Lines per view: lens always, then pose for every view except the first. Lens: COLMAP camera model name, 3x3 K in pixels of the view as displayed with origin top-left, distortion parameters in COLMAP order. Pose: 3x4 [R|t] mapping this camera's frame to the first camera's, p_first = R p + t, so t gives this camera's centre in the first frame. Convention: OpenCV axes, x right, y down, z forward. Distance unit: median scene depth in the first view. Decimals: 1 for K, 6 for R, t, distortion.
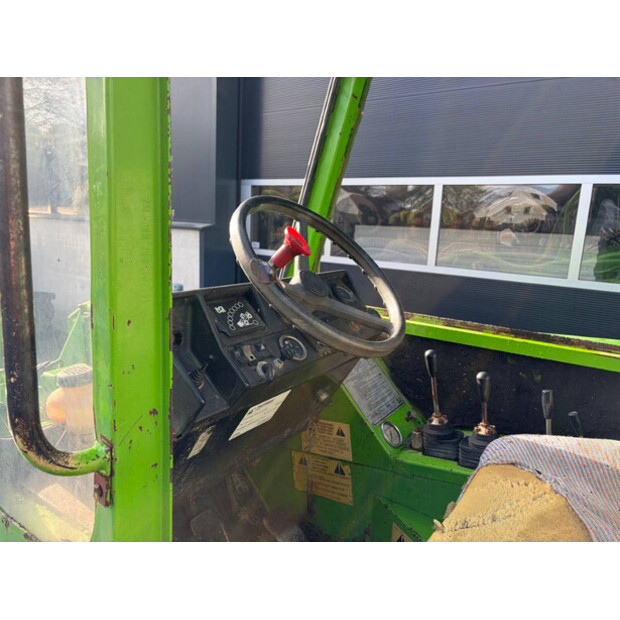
lens RADIAL K [[467.2, 0, 310.8], [0, 467.2, 309.0], [0, 0, 1]] dist [0.032842, -0.029376]
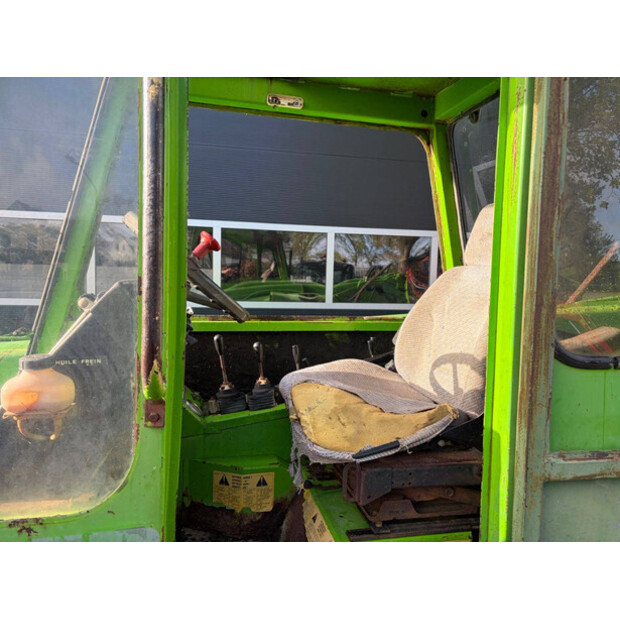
lens RADIAL K [[467.2, 0, 307.1], [0, 467.2, 310.1], [0, 0, 1]] dist [0.032842, -0.029376]
pose [[0.681413, -0.080213, 0.727491, -0.539009], [0.147195, 0.988686, -0.028859, 0.091730], [-0.716945, 0.126748, 0.685511, -0.120372]]
